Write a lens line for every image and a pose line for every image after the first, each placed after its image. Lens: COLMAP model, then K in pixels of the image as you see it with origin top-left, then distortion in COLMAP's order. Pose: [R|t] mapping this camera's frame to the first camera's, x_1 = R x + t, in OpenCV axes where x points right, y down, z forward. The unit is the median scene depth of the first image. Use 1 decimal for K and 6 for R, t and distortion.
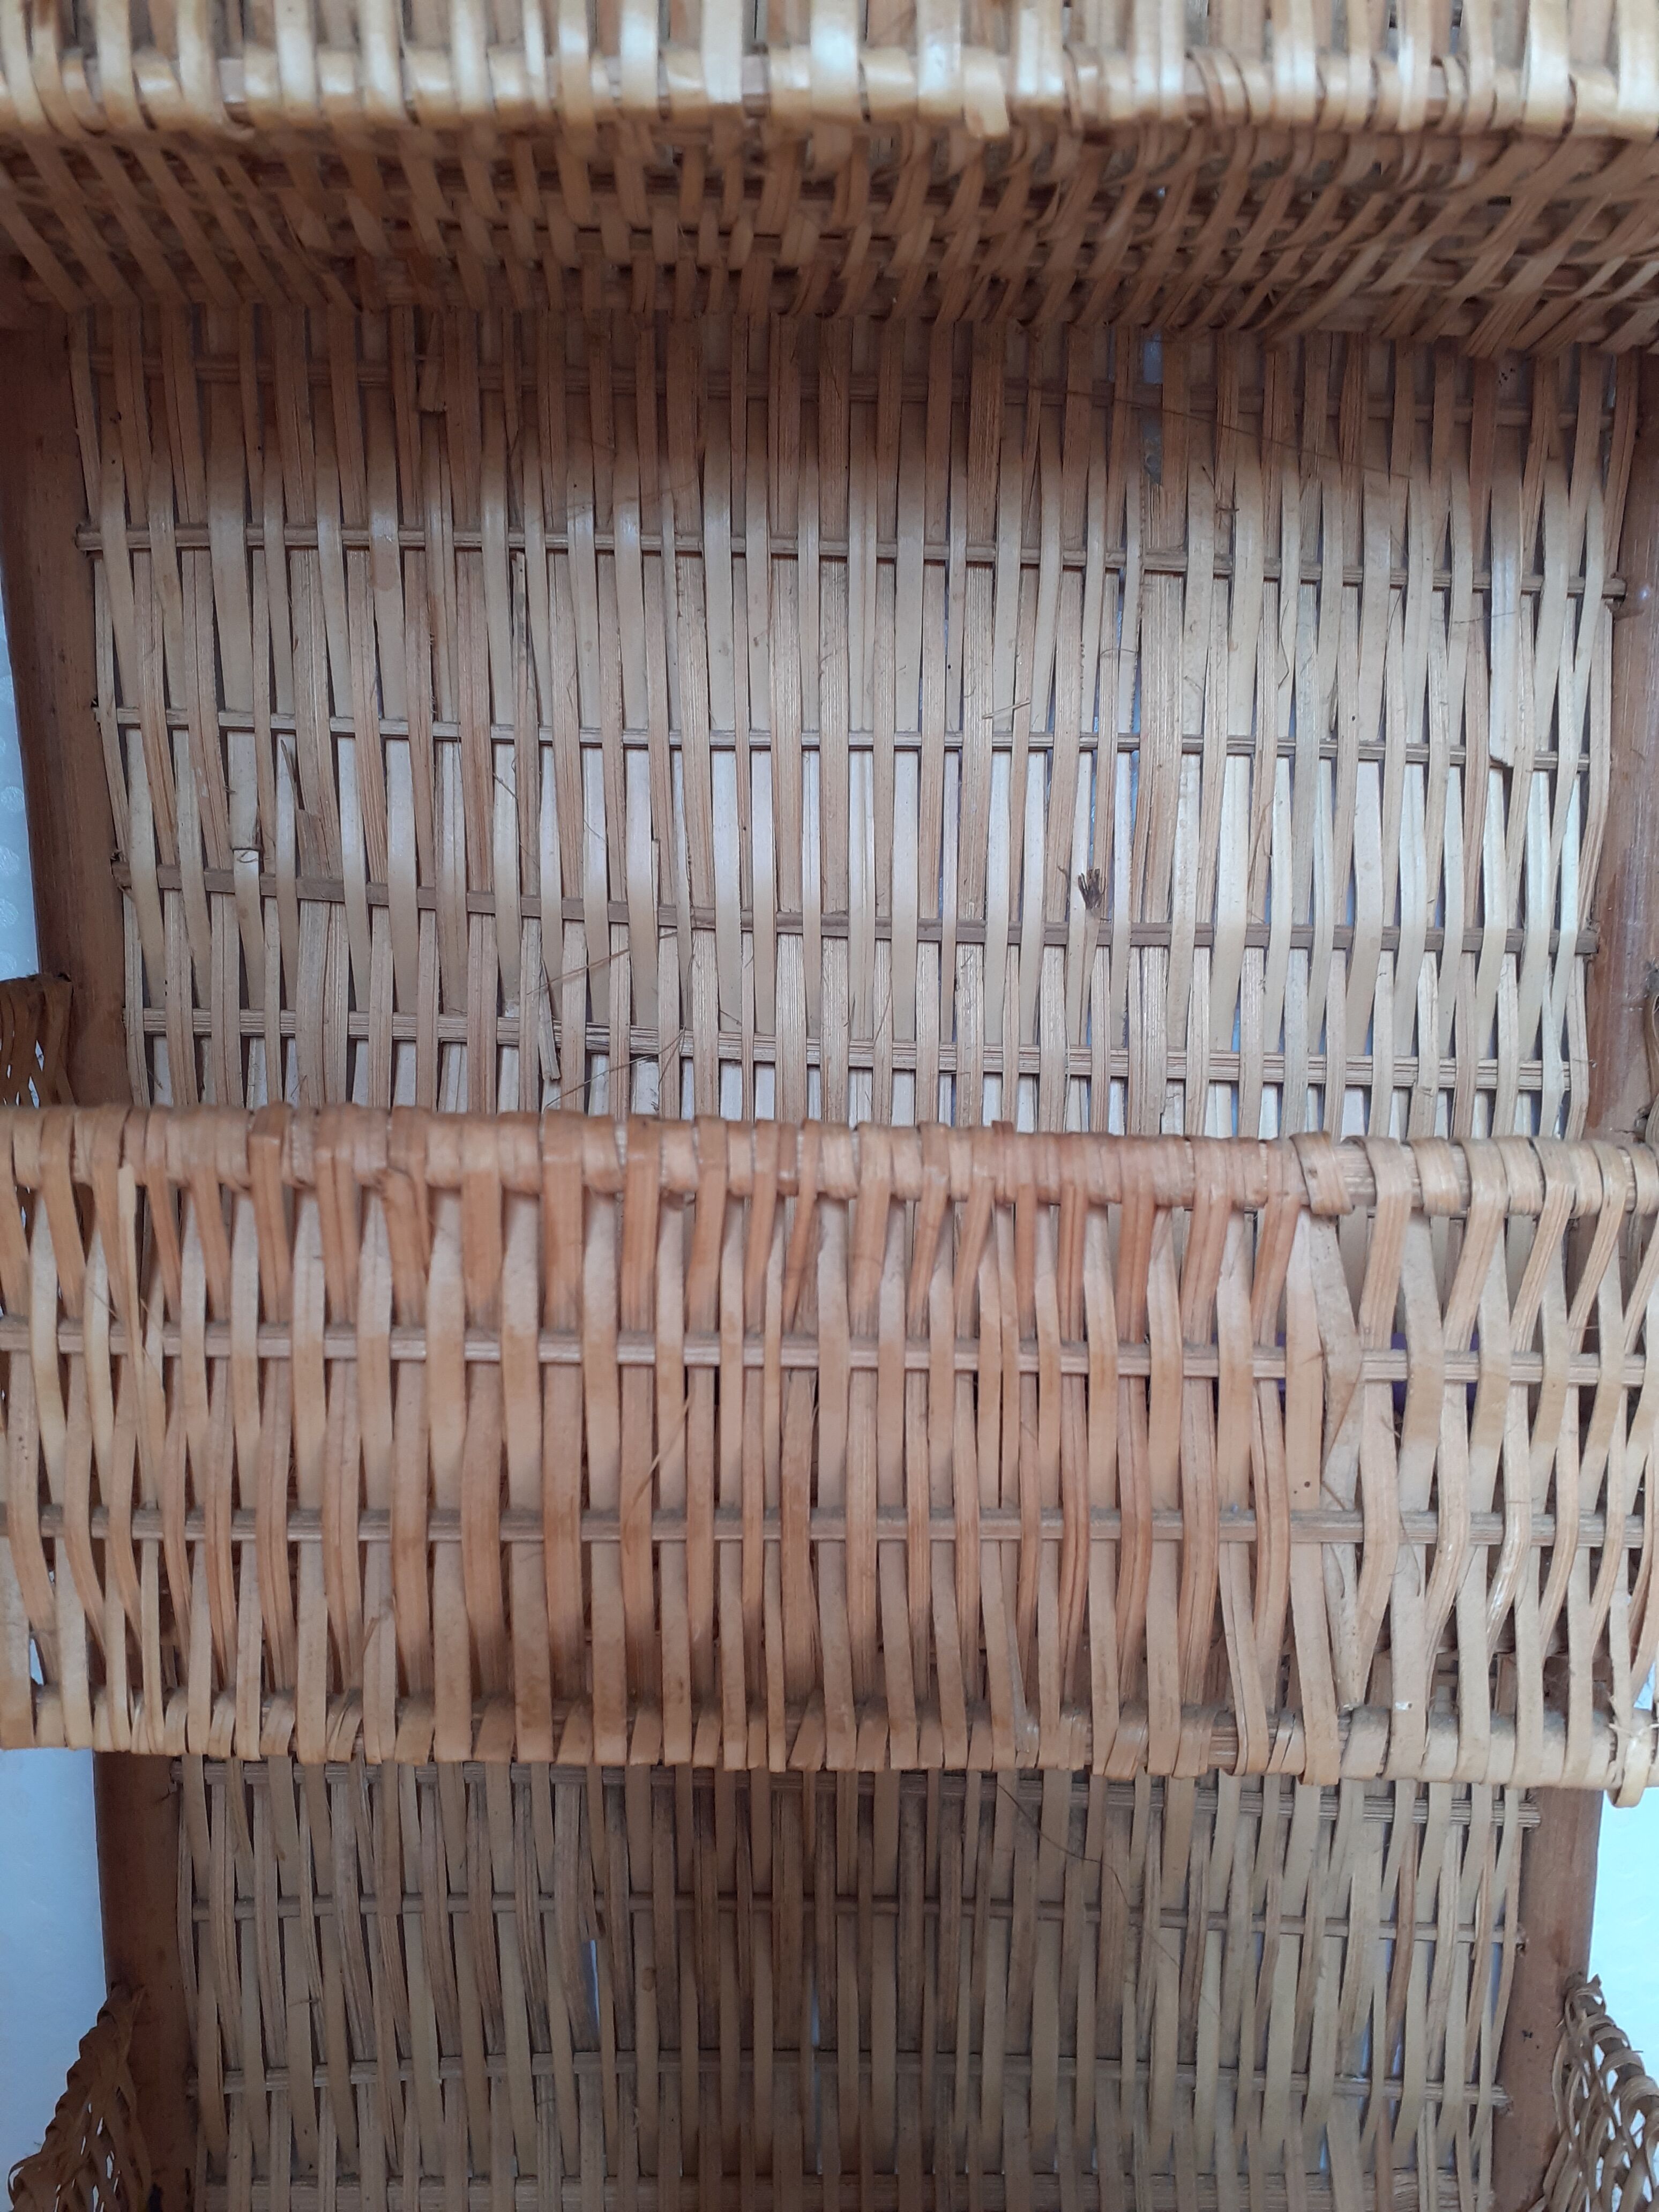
lens RADIAL K [[1892.4, 0, 932.7], [0, 1892.4, 1115.9], [0, 0, 1]] dist [0.106100, -0.174875]
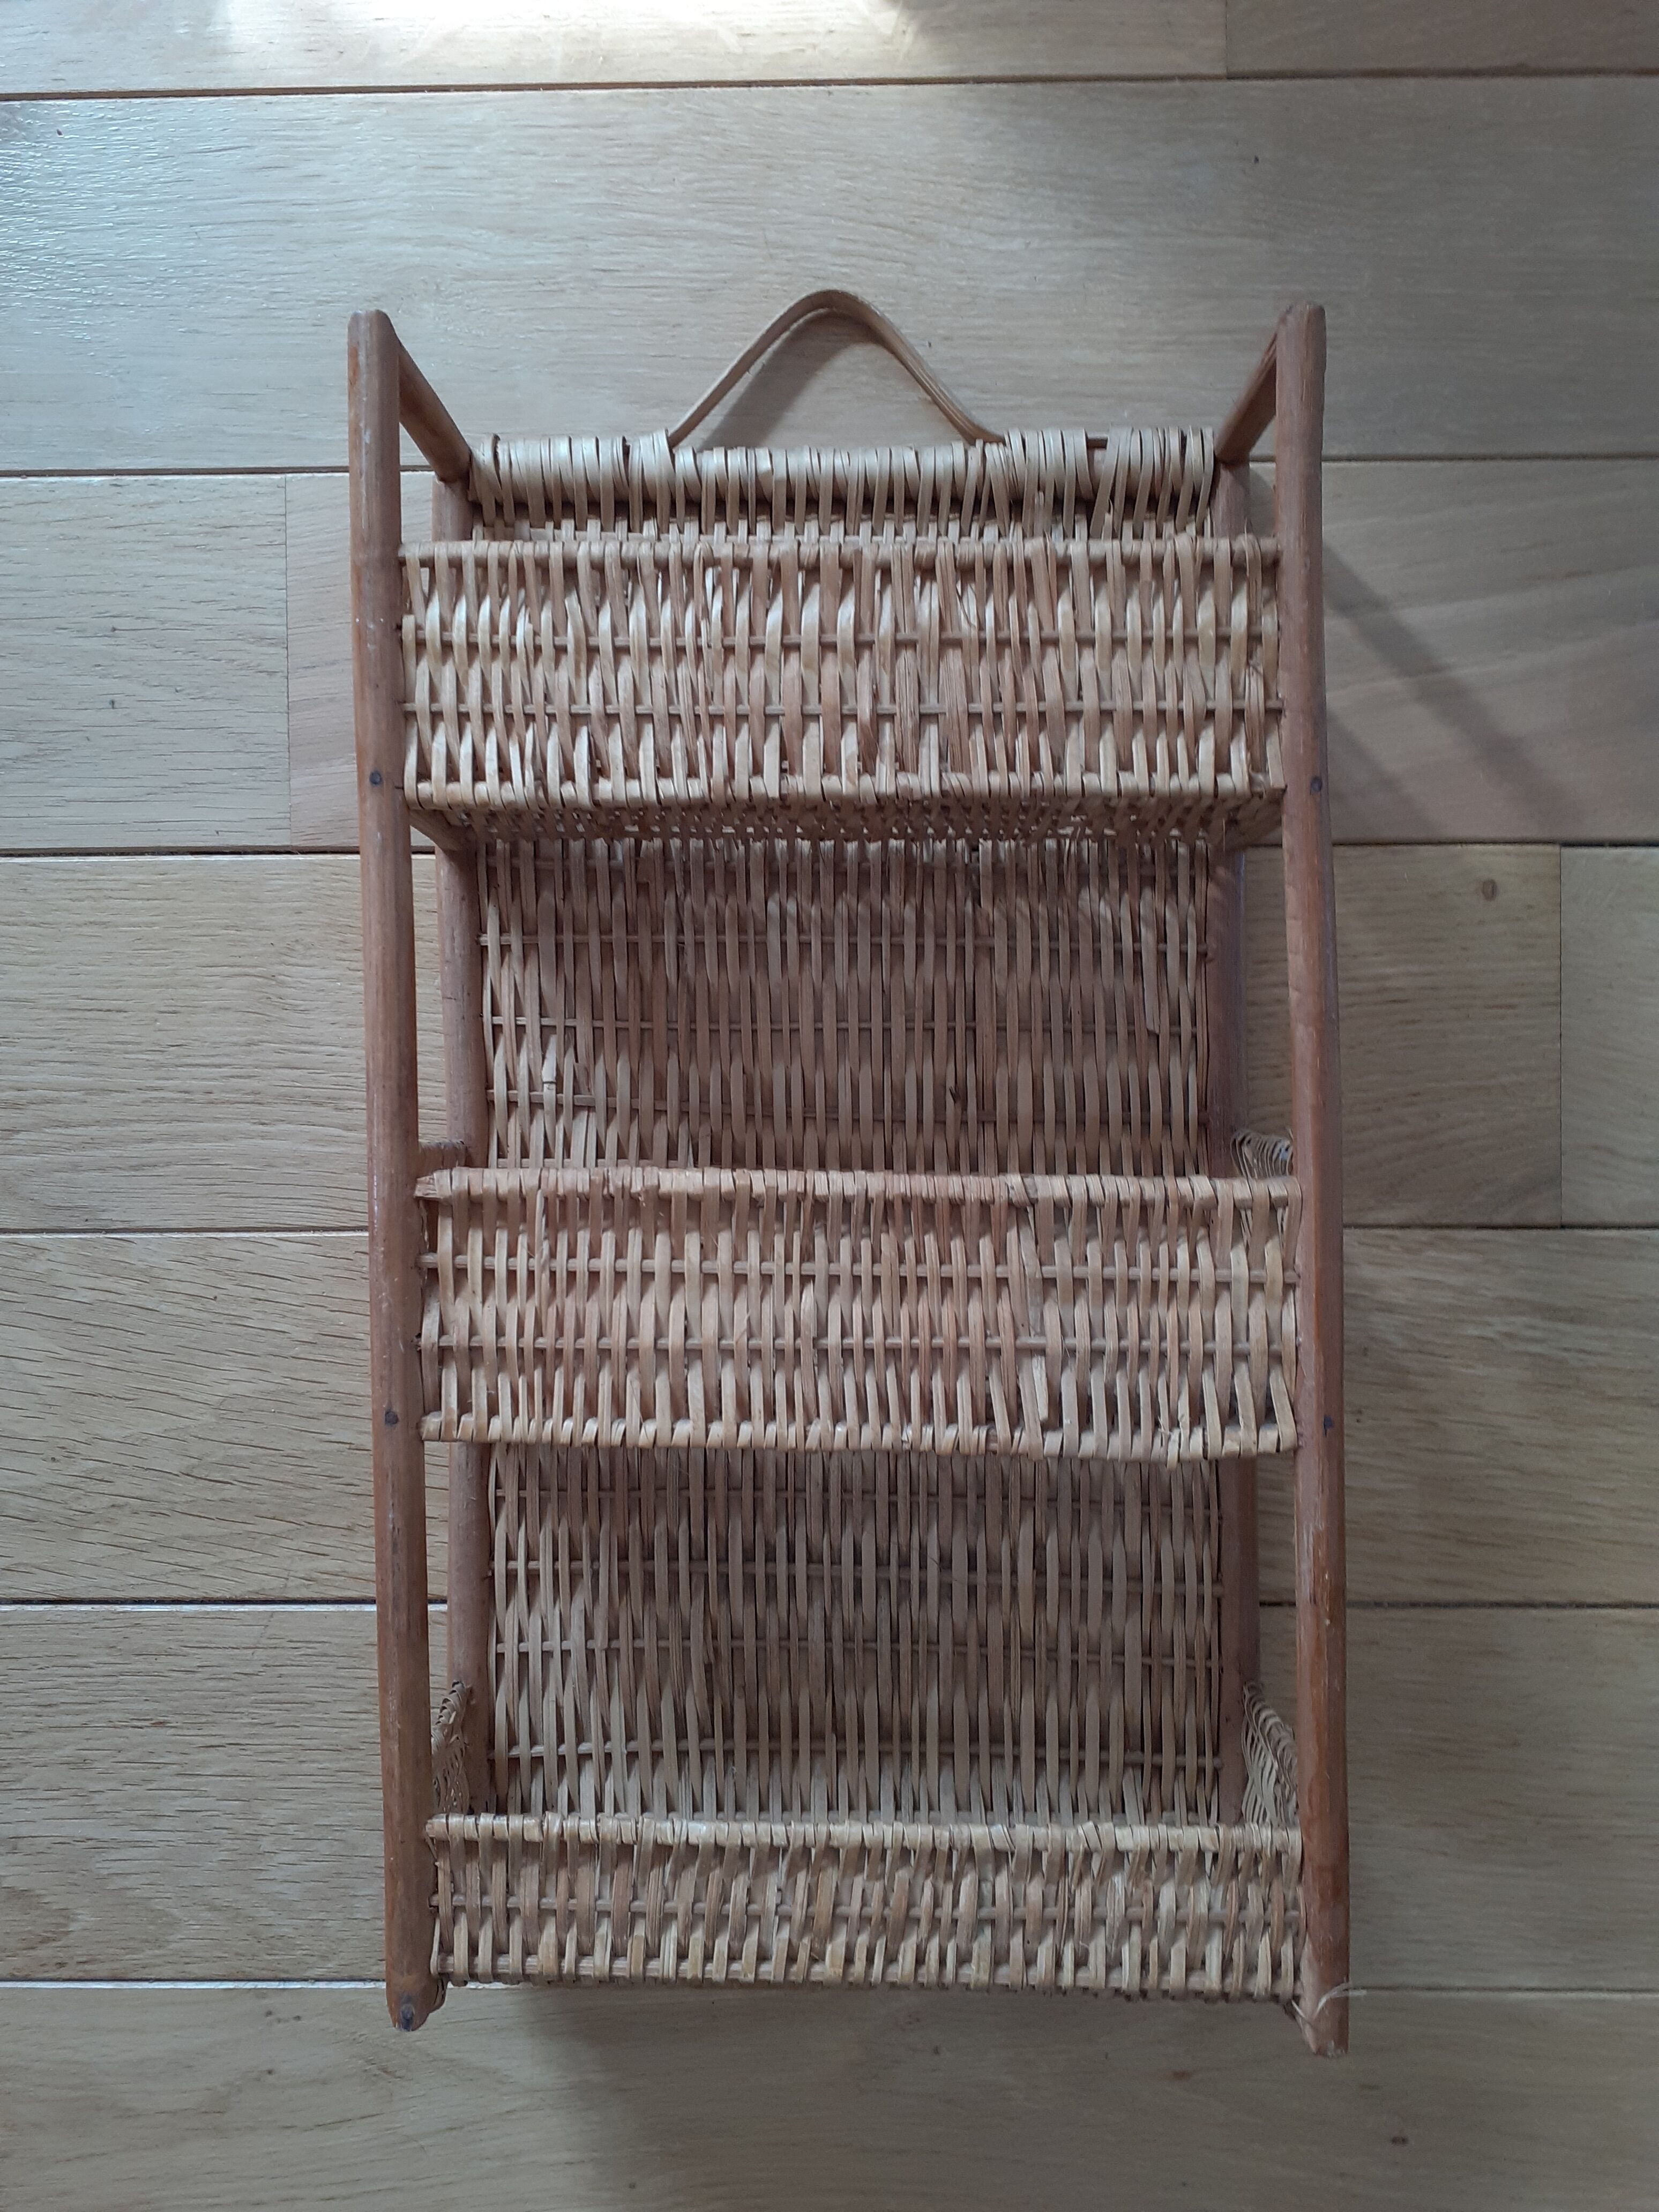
lens RADIAL K [[1759.0, 0, 829.5], [0, 1759.0, 1106.0], [0, 0, 1]] dist [0.121566, -0.000054]
pose [[0.996240, -0.026332, -0.082536, 0.092999], [0.013016, 0.987370, -0.157893, 0.172133], [0.085651, 0.156225, 0.984001, -0.773059]]
